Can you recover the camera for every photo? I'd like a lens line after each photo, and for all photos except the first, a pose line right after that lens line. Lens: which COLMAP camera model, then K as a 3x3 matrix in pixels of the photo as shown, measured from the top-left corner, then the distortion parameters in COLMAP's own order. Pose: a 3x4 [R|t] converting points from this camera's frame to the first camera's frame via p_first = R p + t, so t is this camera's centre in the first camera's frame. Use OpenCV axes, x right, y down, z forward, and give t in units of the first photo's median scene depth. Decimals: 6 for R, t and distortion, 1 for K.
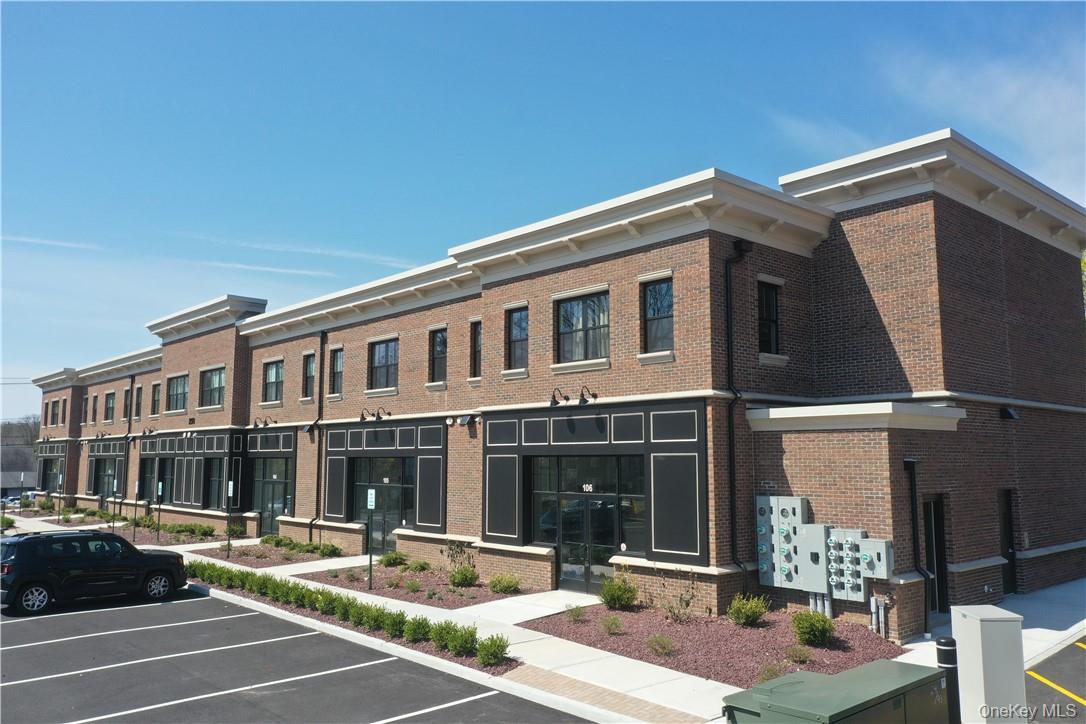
lens RADIAL K [[865.1, 0, 547.3], [0, 865.1, 361.8], [0, 0, 1]] dist [-0.005316, 0.015190]
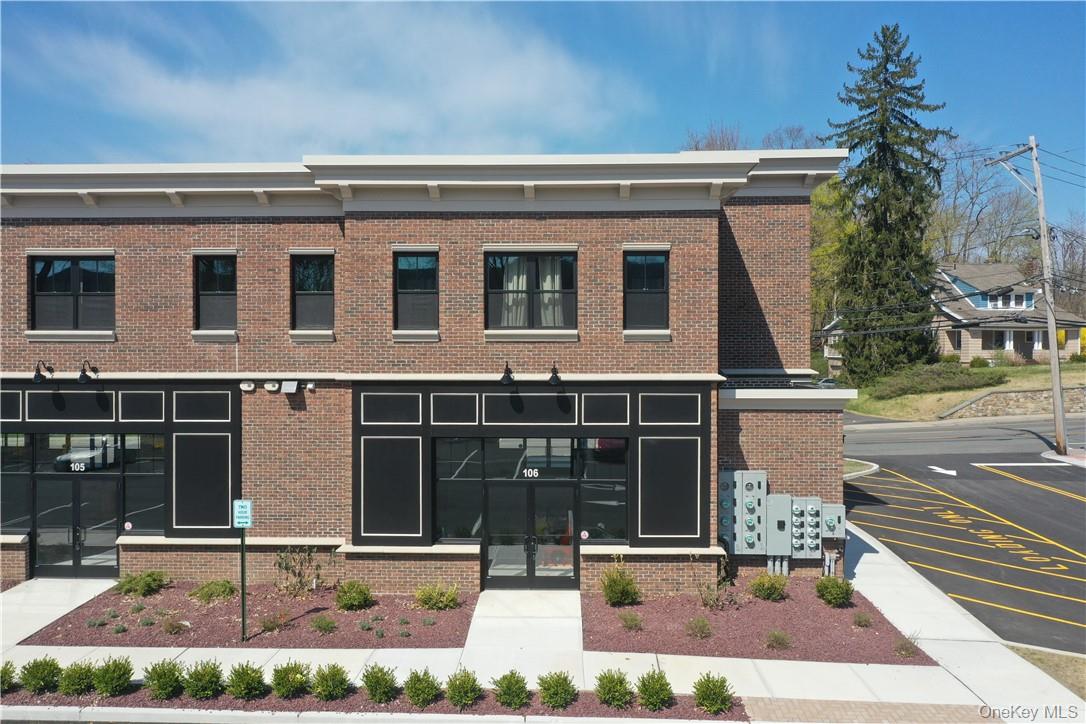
lens RADIAL K [[865.1, 0, 544.4], [0, 865.1, 359.2], [0, 0, 1]] dist [-0.005316, 0.015190]
pose [[0.689186, -0.007874, 0.724541, -0.634420], [-0.083095, 0.992485, 0.089826, -0.054675], [-0.719804, -0.122112, 0.683353, 0.433630]]
